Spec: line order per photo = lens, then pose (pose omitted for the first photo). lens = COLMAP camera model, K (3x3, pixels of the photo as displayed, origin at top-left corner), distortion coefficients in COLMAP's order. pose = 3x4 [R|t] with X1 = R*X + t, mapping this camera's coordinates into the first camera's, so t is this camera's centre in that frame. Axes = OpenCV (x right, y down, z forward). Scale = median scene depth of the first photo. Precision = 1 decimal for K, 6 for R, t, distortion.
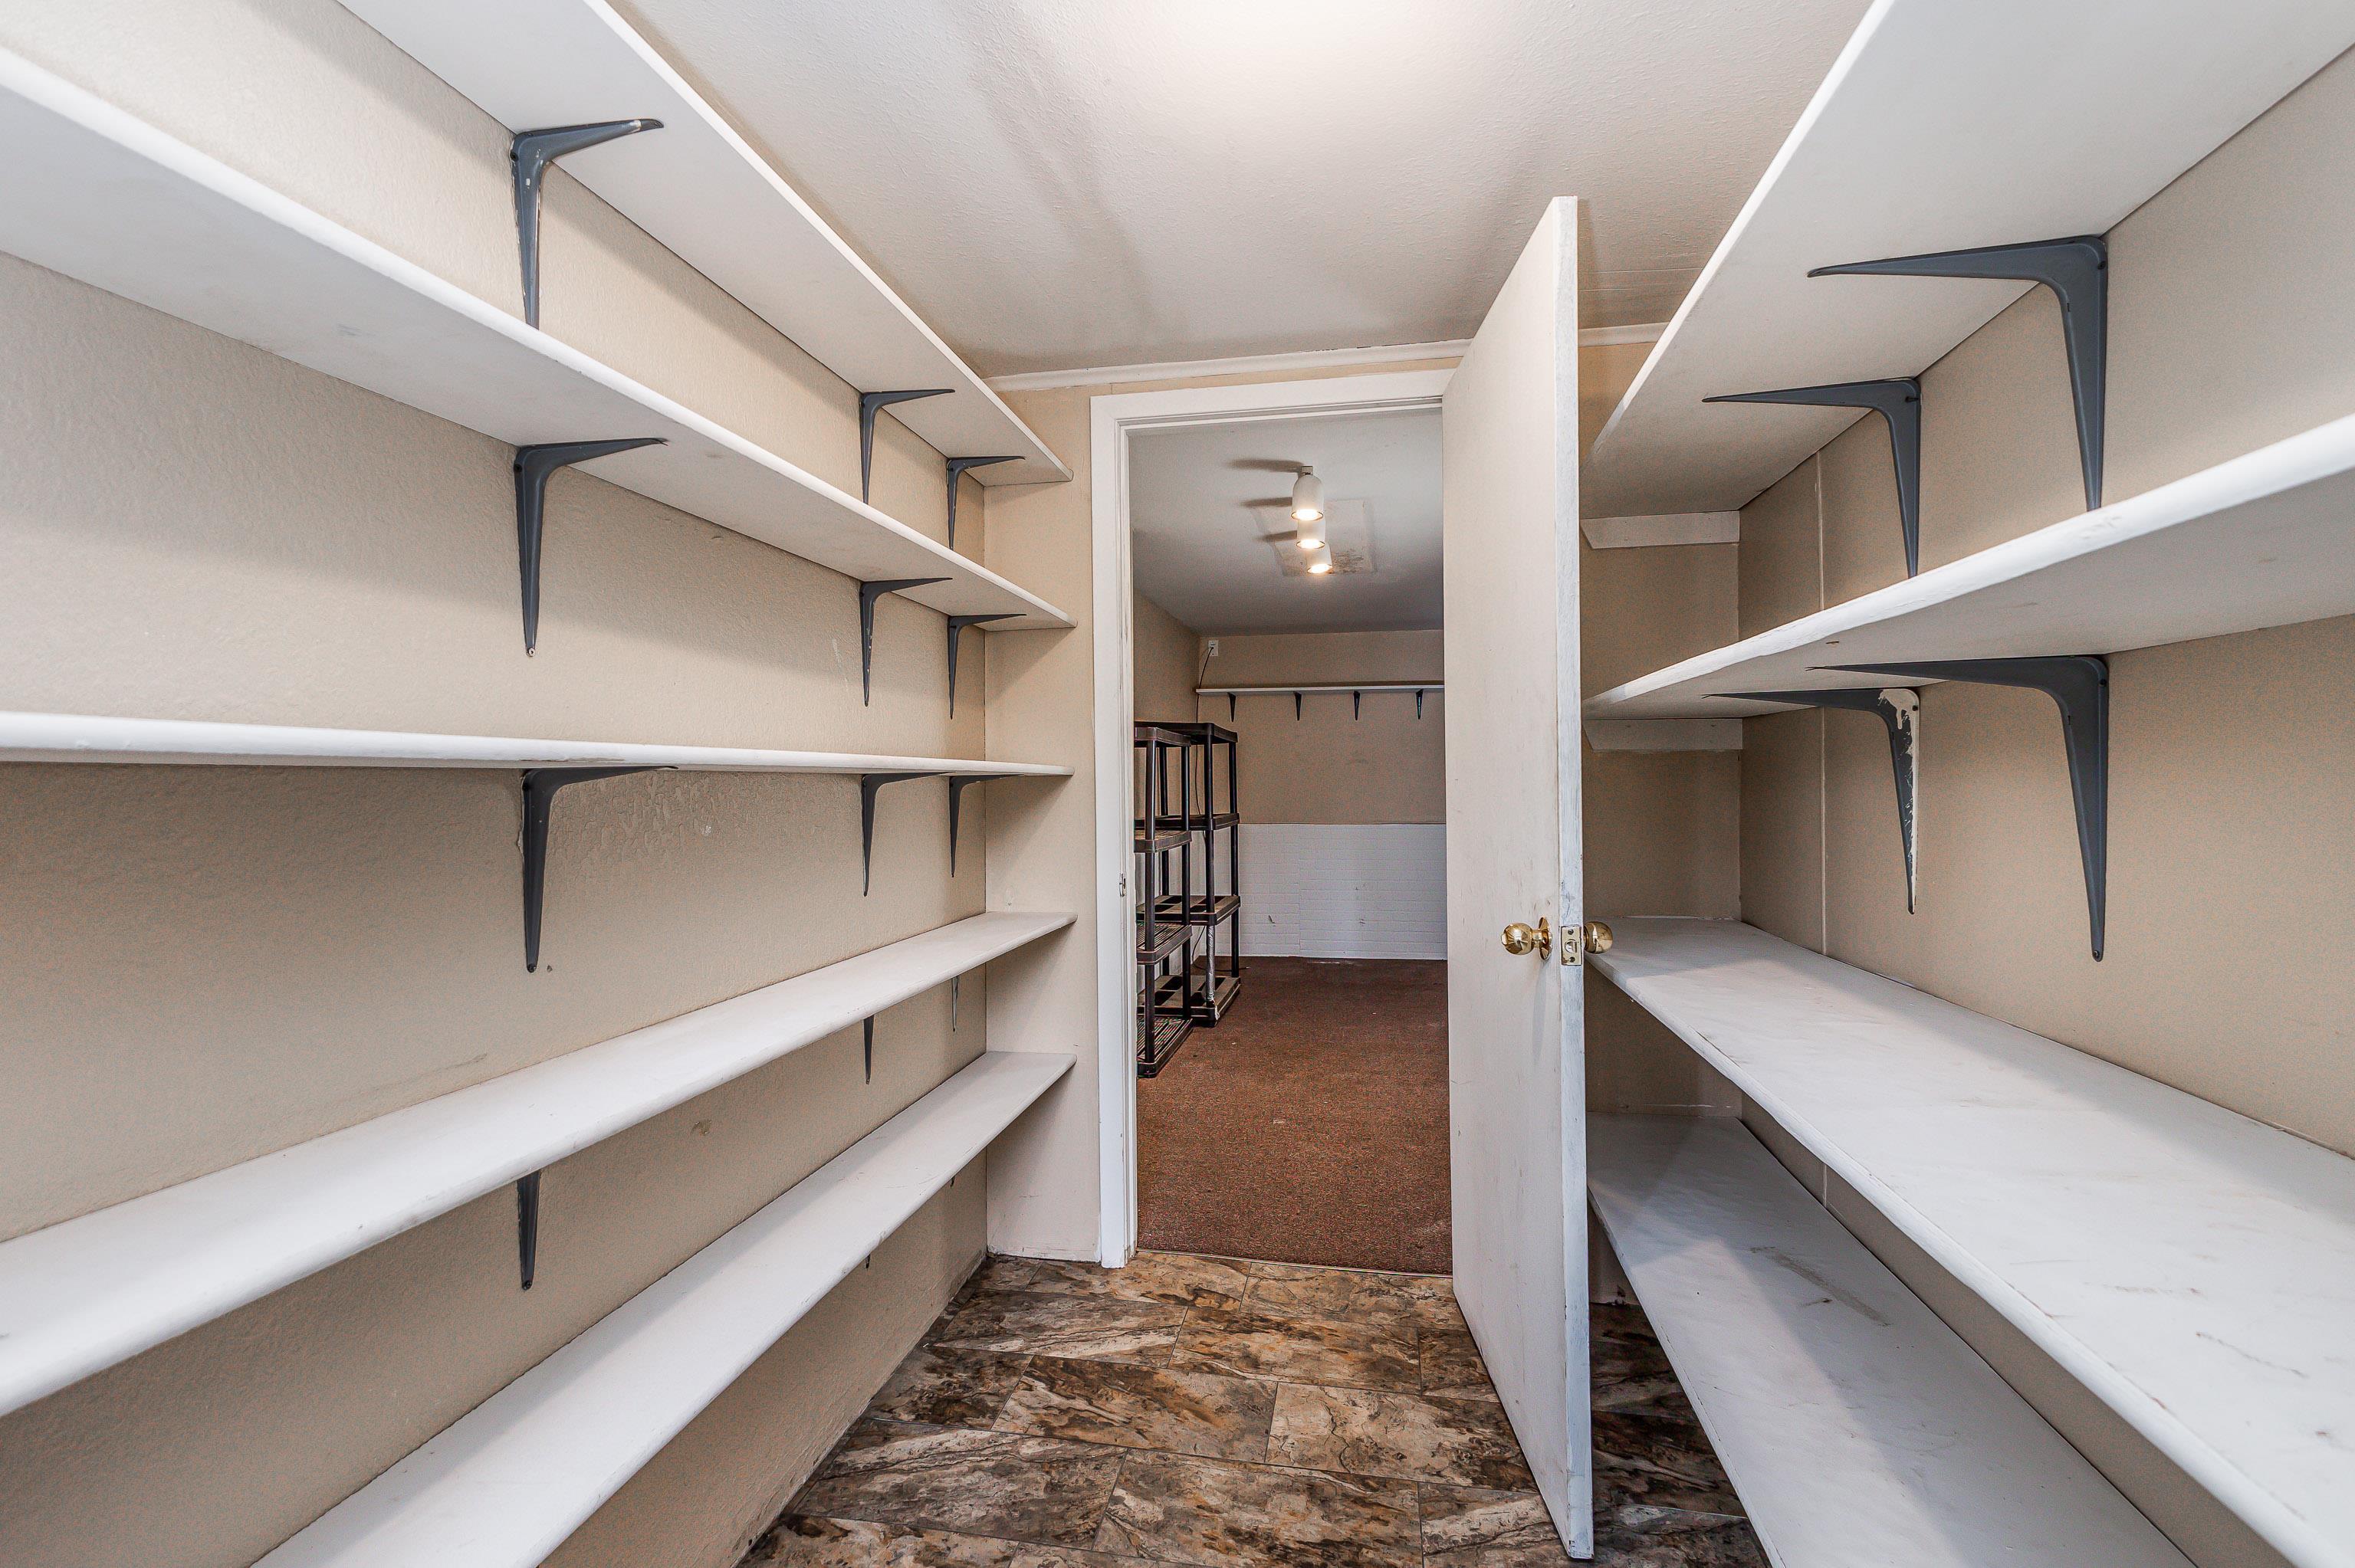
lens RADIAL K [[1035.9, 0, 1180.7], [0, 1035.9, 788.8], [0, 0, 1]] dist [-0.001393, 0.000150]
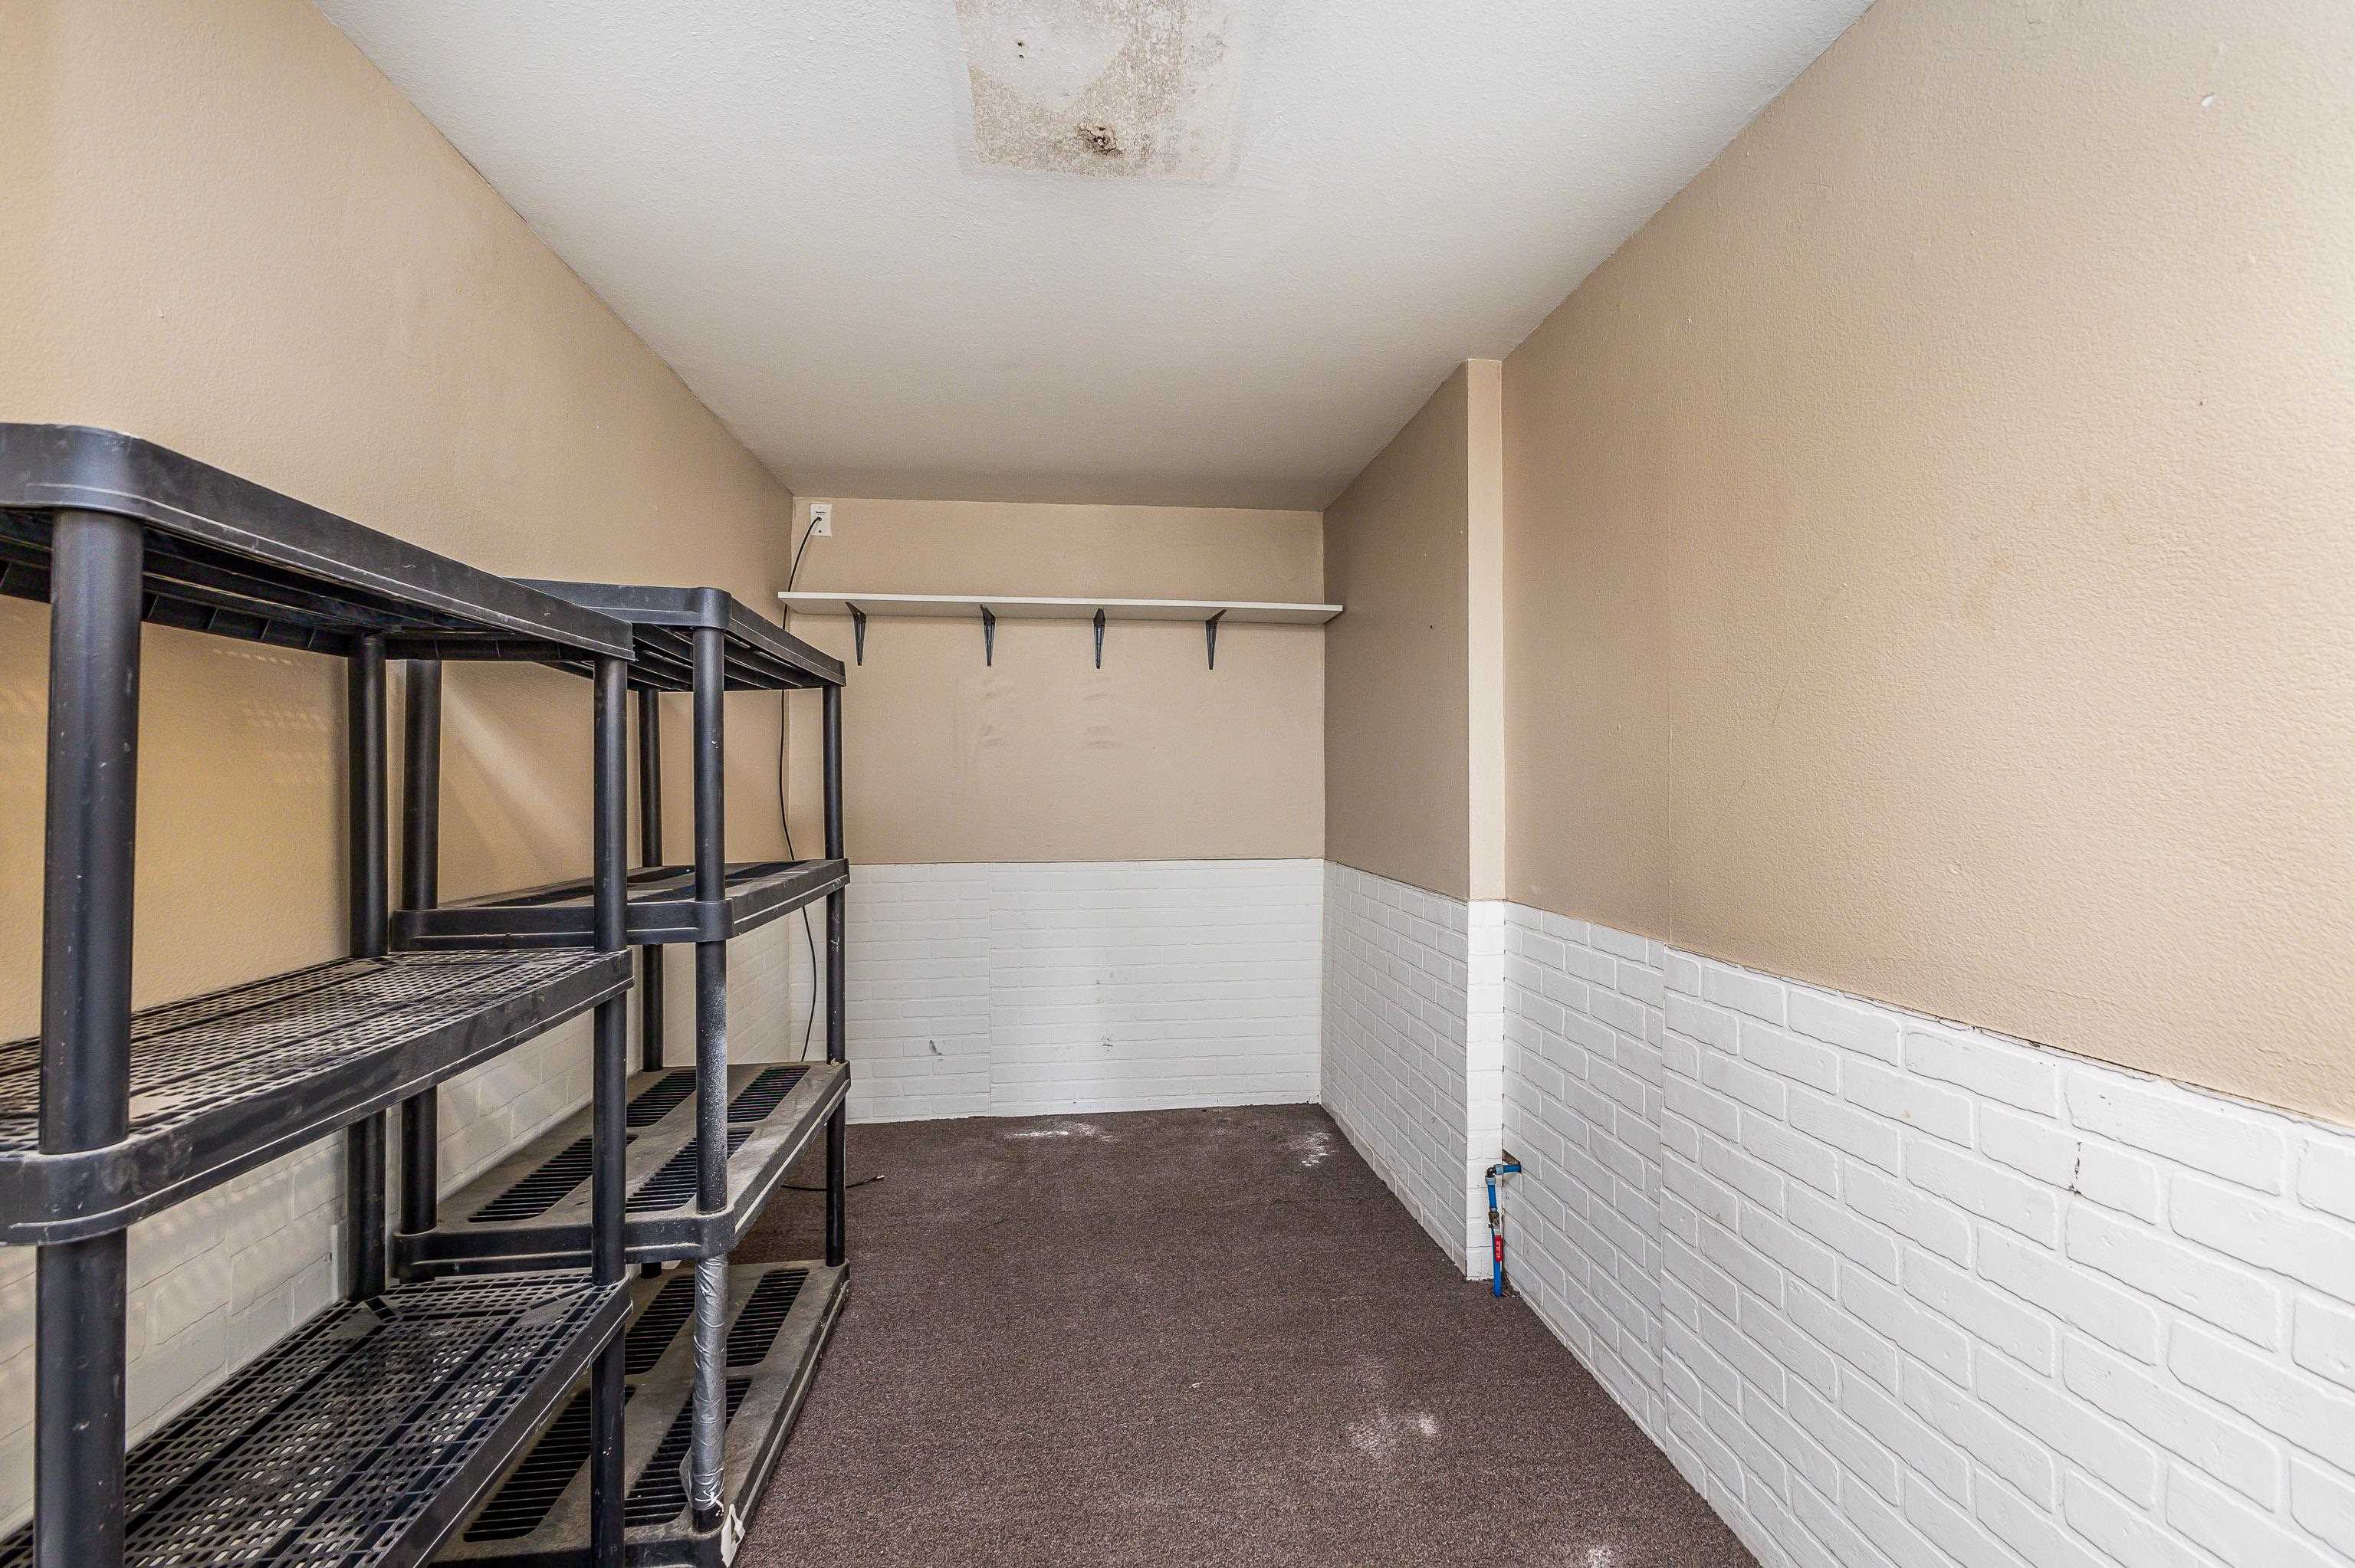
lens RADIAL K [[1035.9, 0, 1181.4], [0, 1035.9, 777.5], [0, 0, 1]] dist [-0.001393, 0.000150]
pose [[0.953570, 0.006410, 0.301102, 0.057972], [-0.004629, 0.999967, -0.006626, -0.006919], [-0.301135, 0.004925, 0.953569, 0.561689]]
